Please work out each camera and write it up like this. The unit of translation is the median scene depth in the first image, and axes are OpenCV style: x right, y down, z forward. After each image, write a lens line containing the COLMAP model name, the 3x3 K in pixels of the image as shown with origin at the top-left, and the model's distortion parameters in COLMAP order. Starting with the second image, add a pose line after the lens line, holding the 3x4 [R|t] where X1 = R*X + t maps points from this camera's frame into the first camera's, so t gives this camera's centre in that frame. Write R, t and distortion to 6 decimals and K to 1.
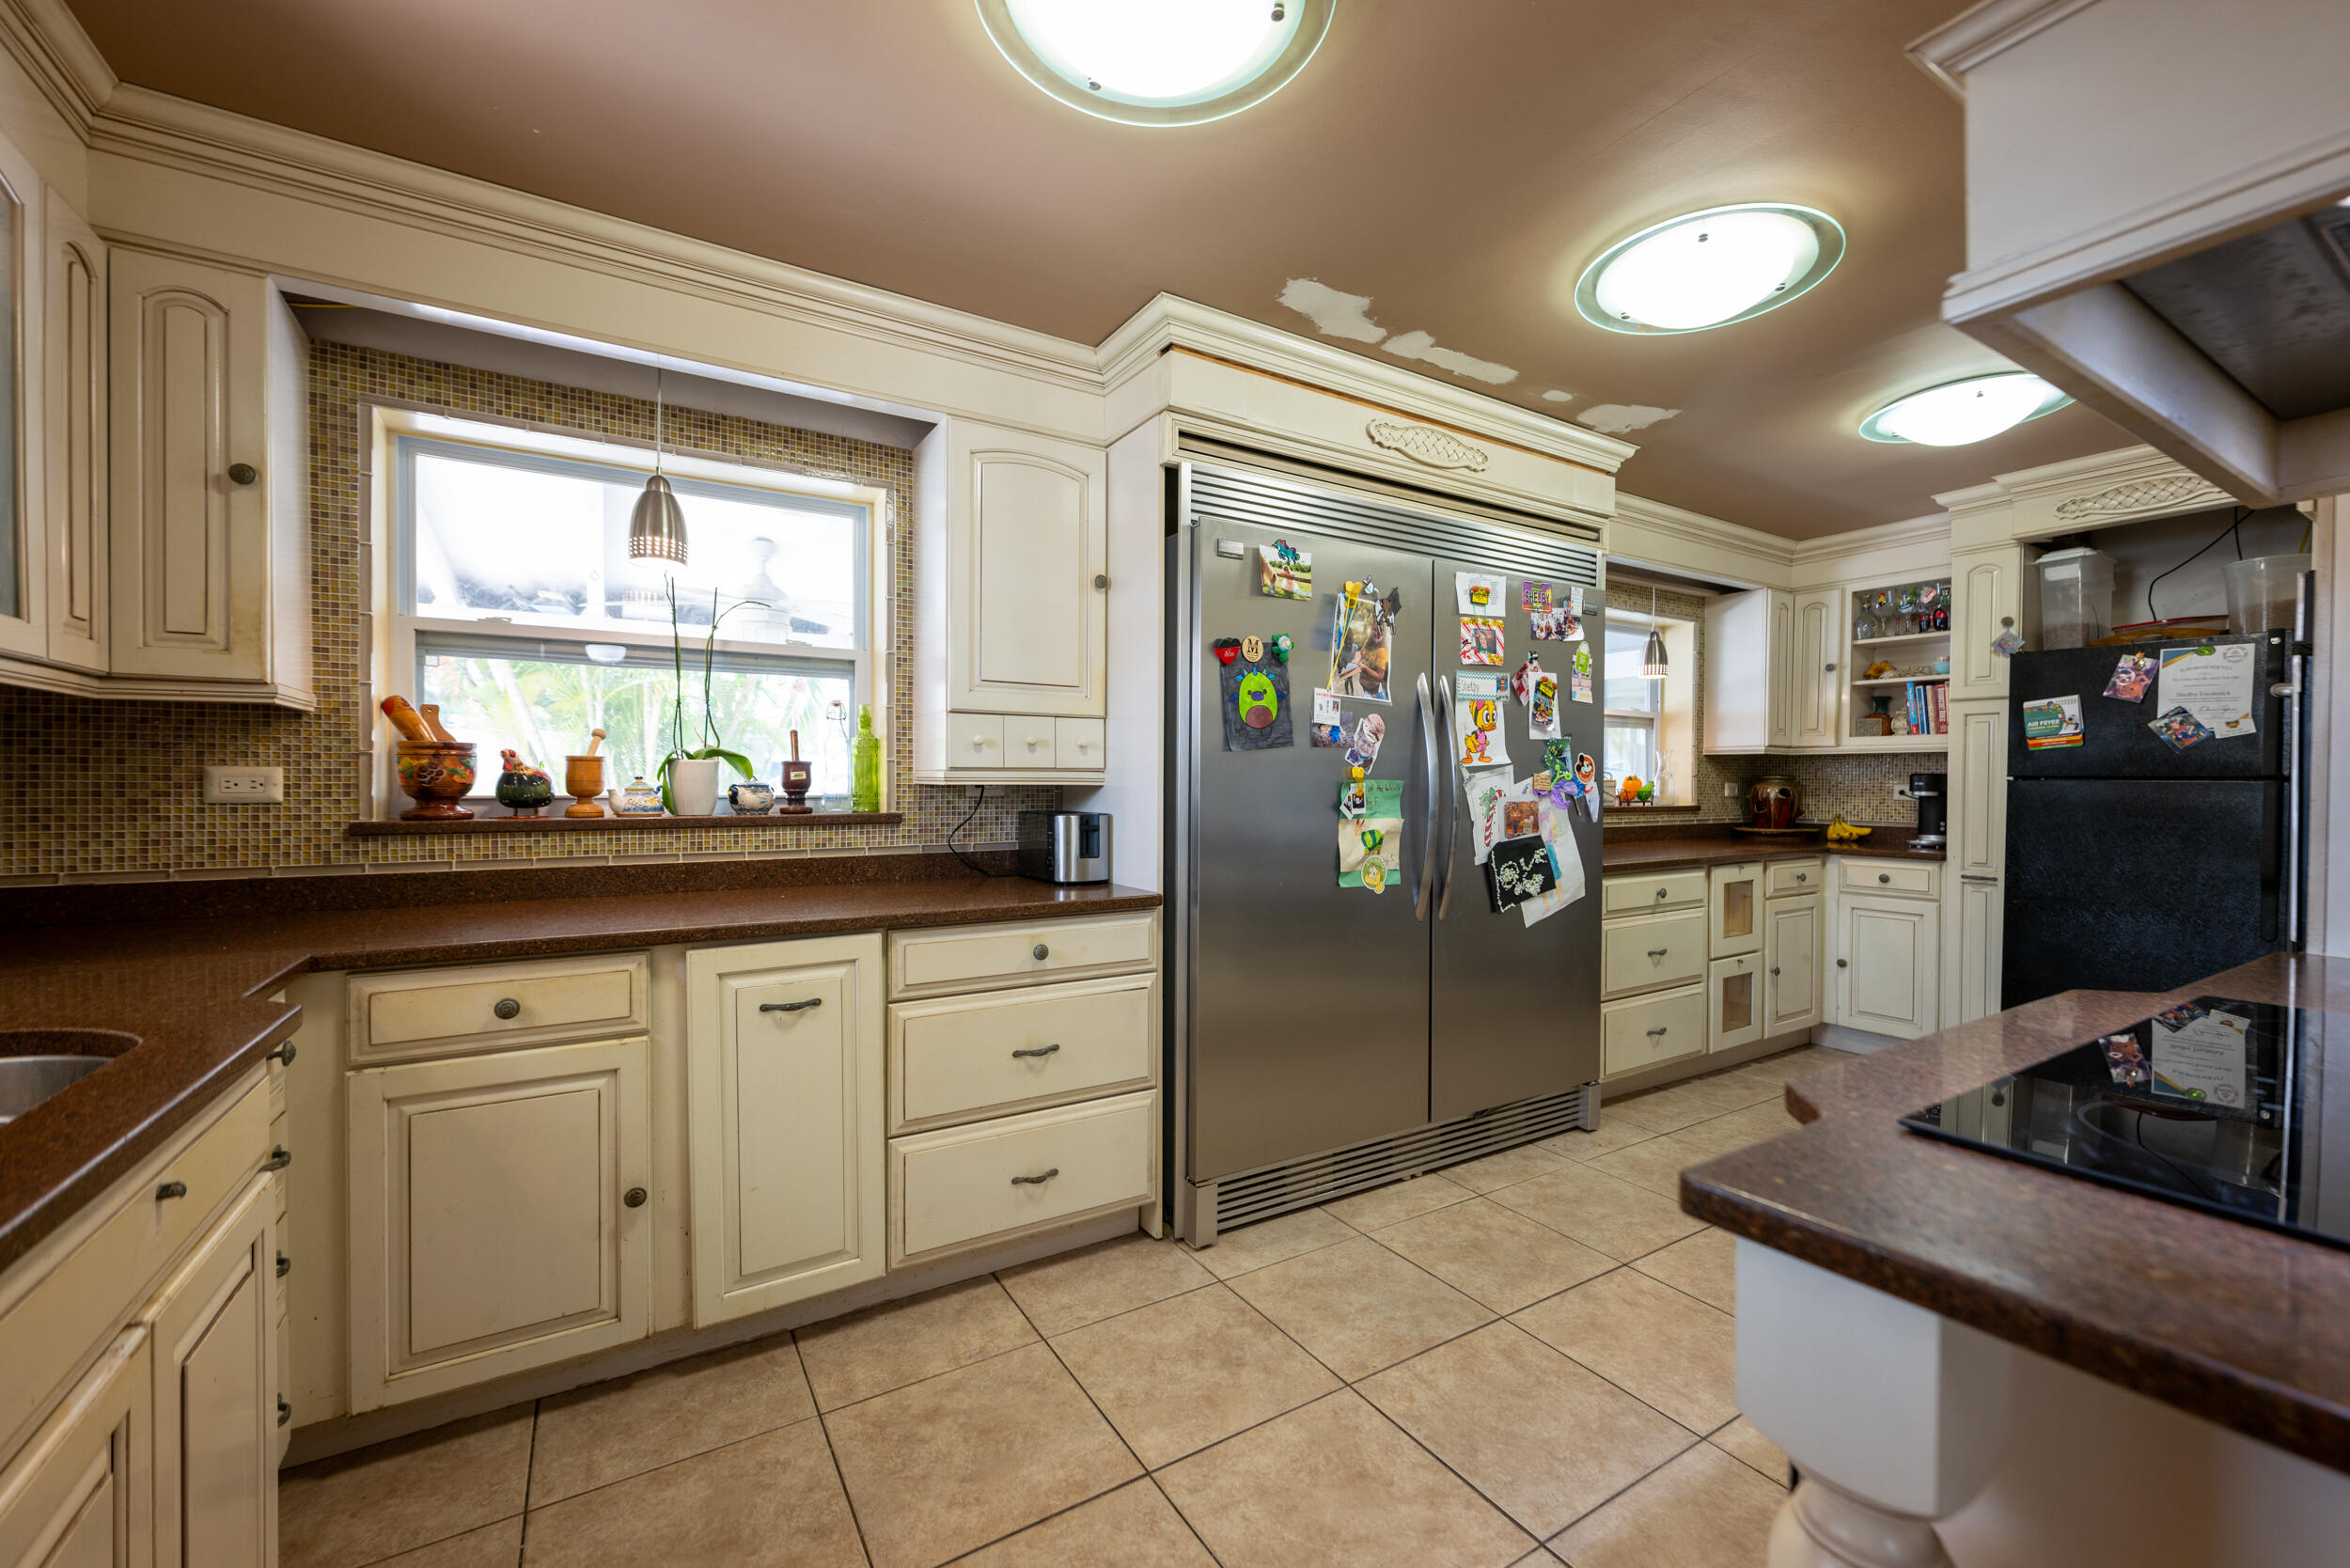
lens RADIAL K [[944.7, 0, 1189.2], [0, 944.7, 788.7], [0, 0, 1]] dist [-0.000963, 0.000431]
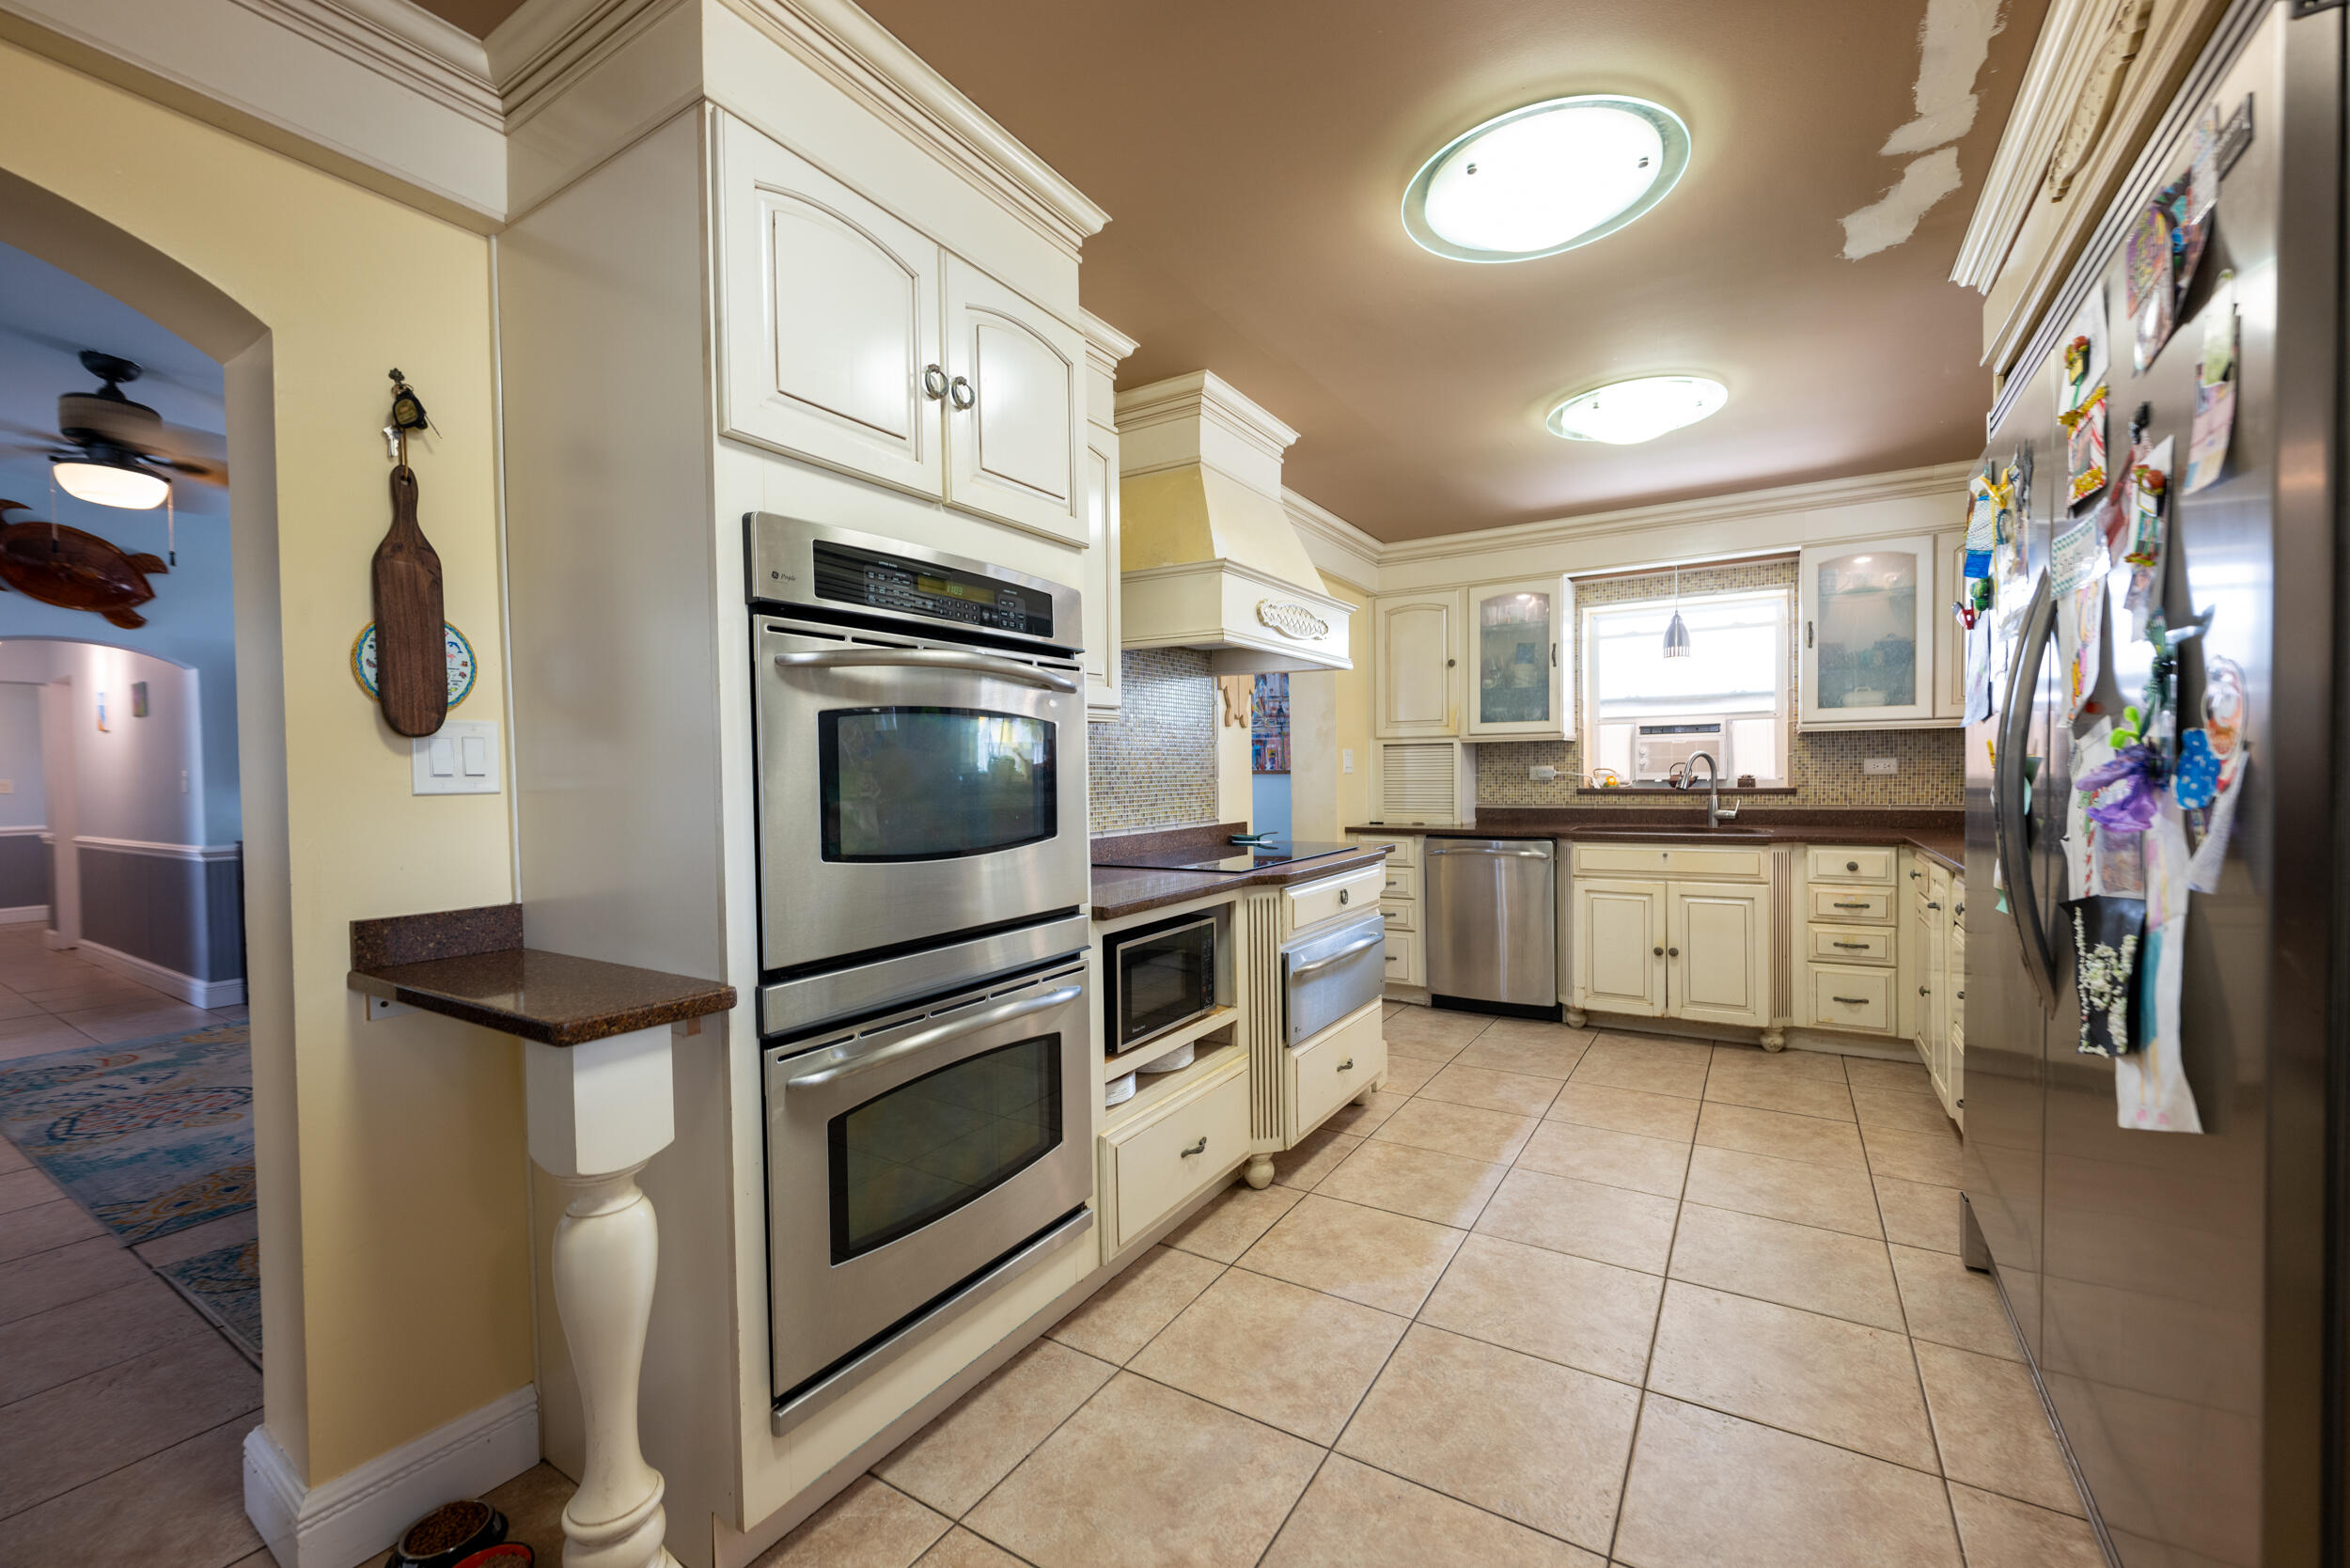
lens RADIAL K [[939.0, 0, 1189.3], [0, 939.0, 794.3], [0, 0, 1]] dist [0.000490, -0.000106]
pose [[-0.896175, 0.018478, -0.443315, 0.856303], [0.005391, 0.999512, 0.030763, -0.006368], [0.443667, 0.025179, -0.895838, 1.148615]]
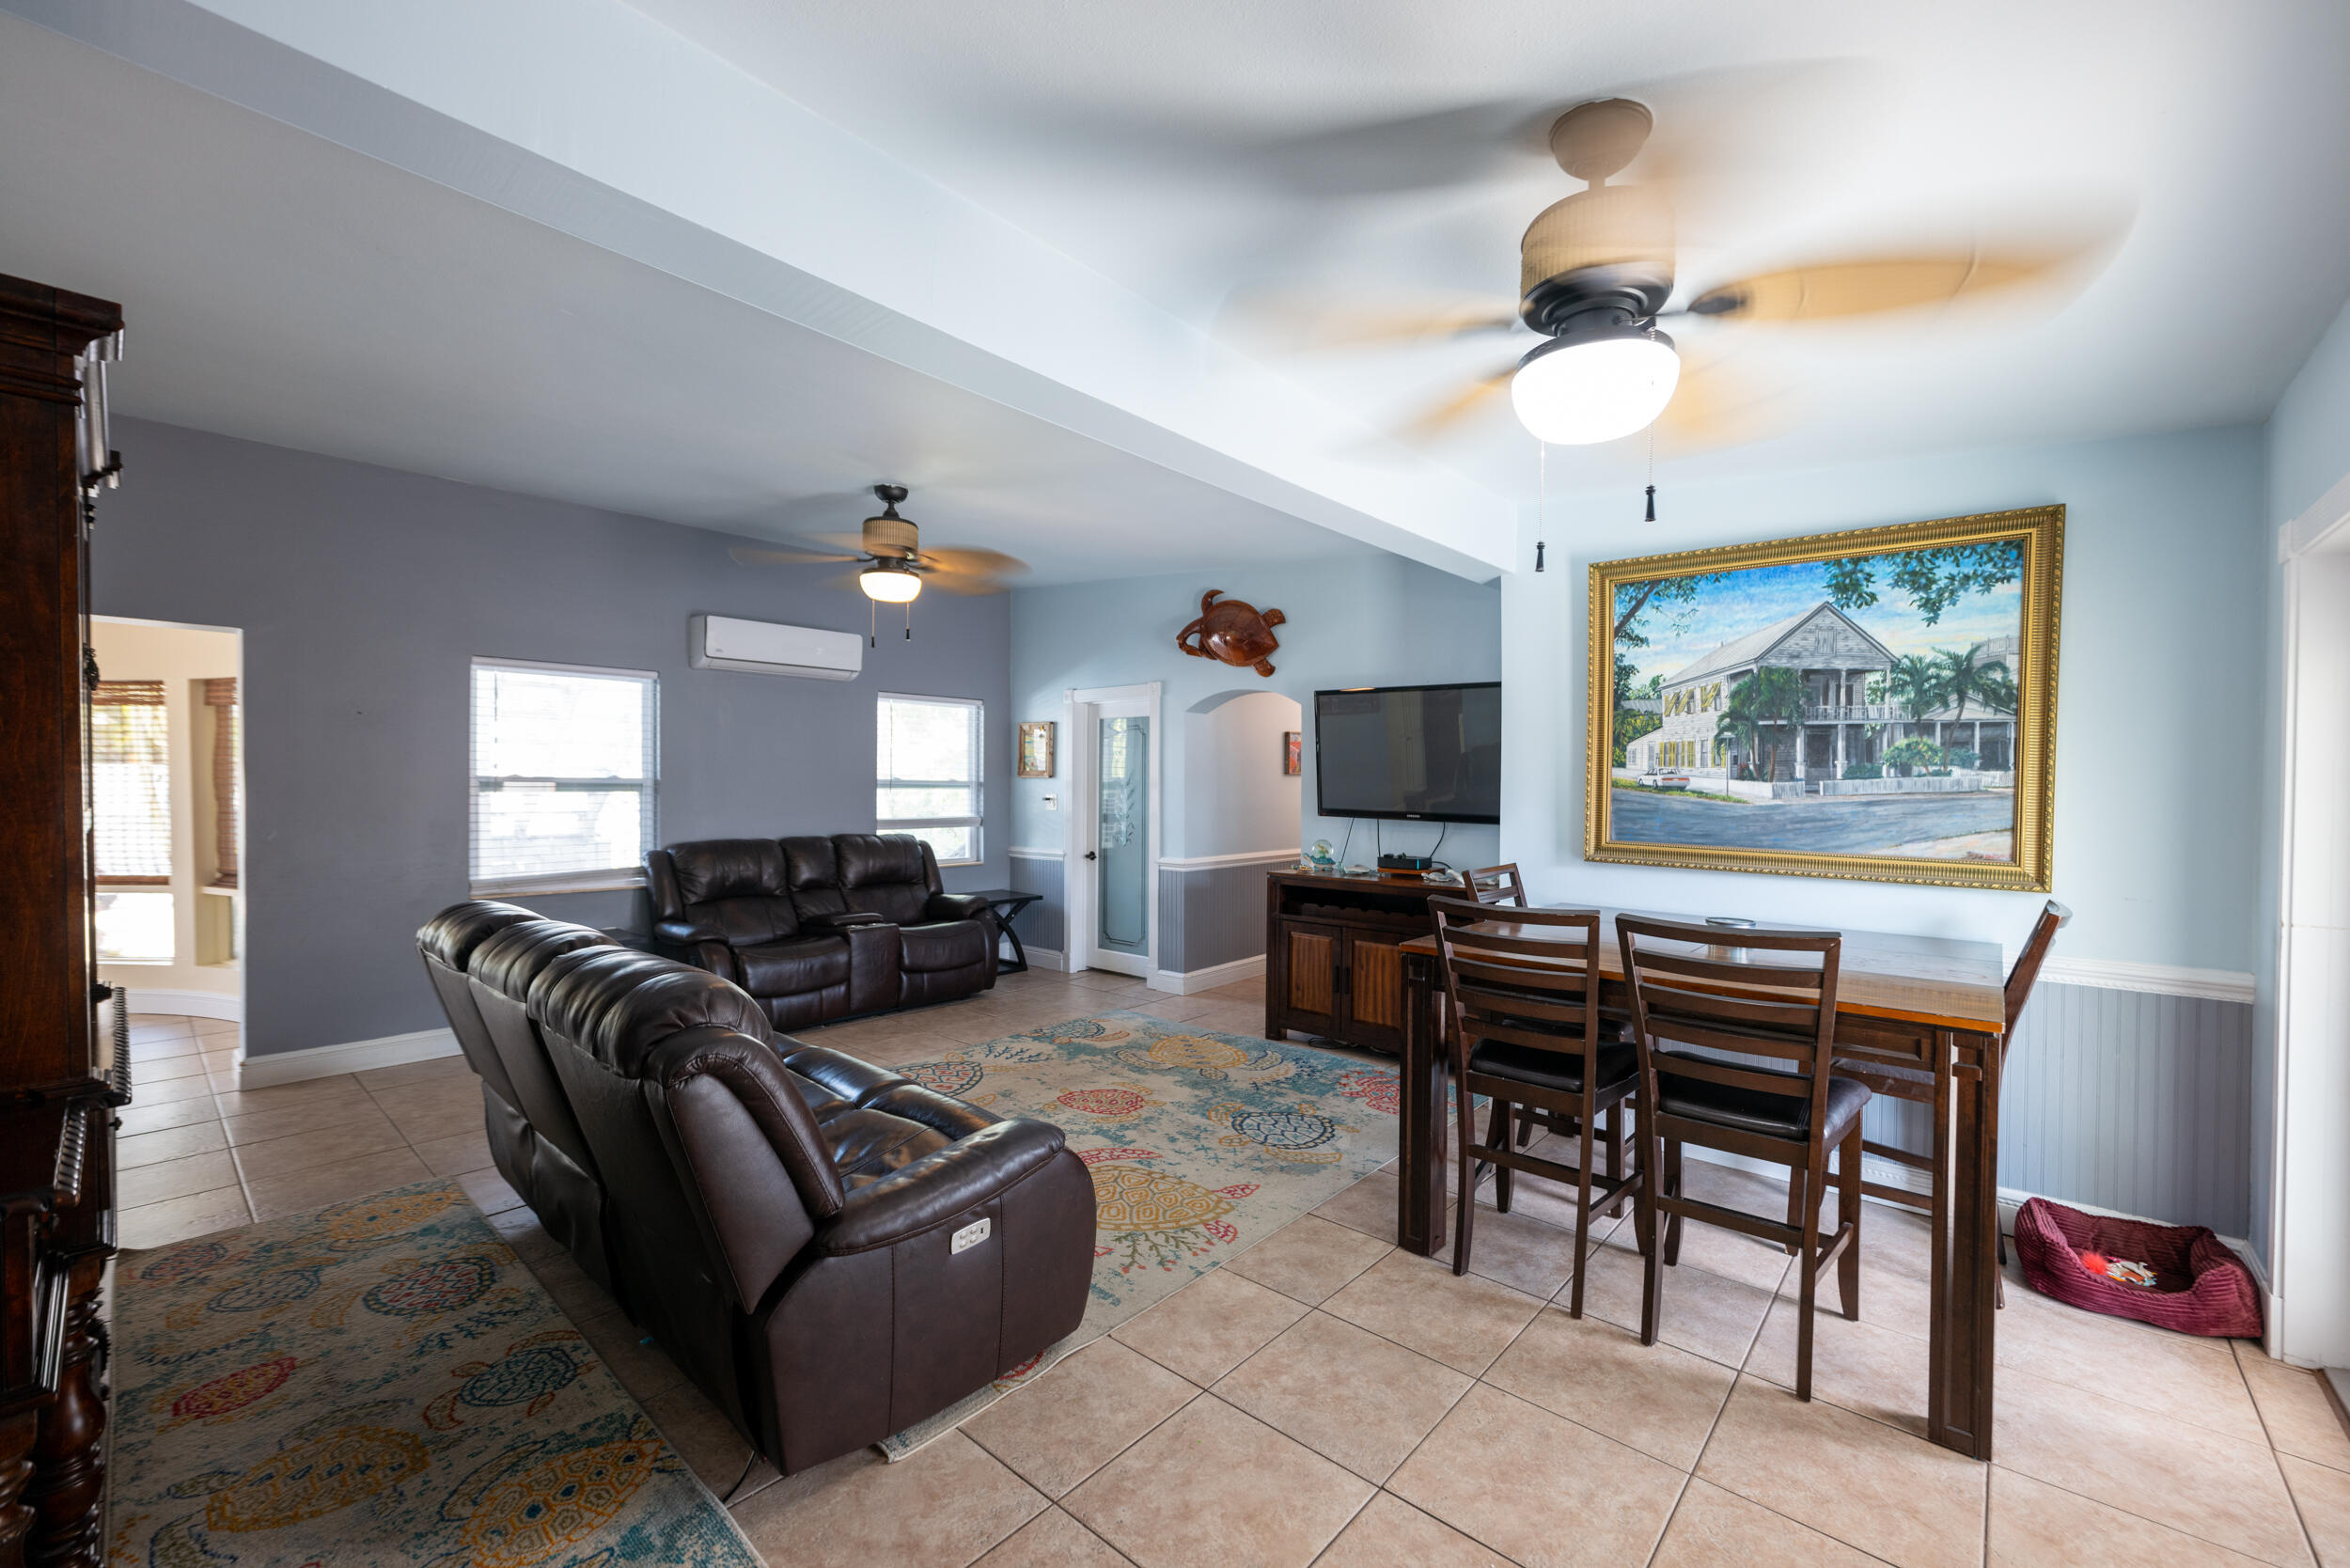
lens RADIAL K [[944.7, 0, 1189.2], [0, 944.7, 788.7], [0, 0, 1]] dist [-0.000963, 0.000431]
pose [[-0.288339, -0.016901, 0.957379, 0.018357], [0.002148, 0.999830, 0.018297, -0.060122], [-0.957526, 0.007332, -0.288254, -0.383490]]
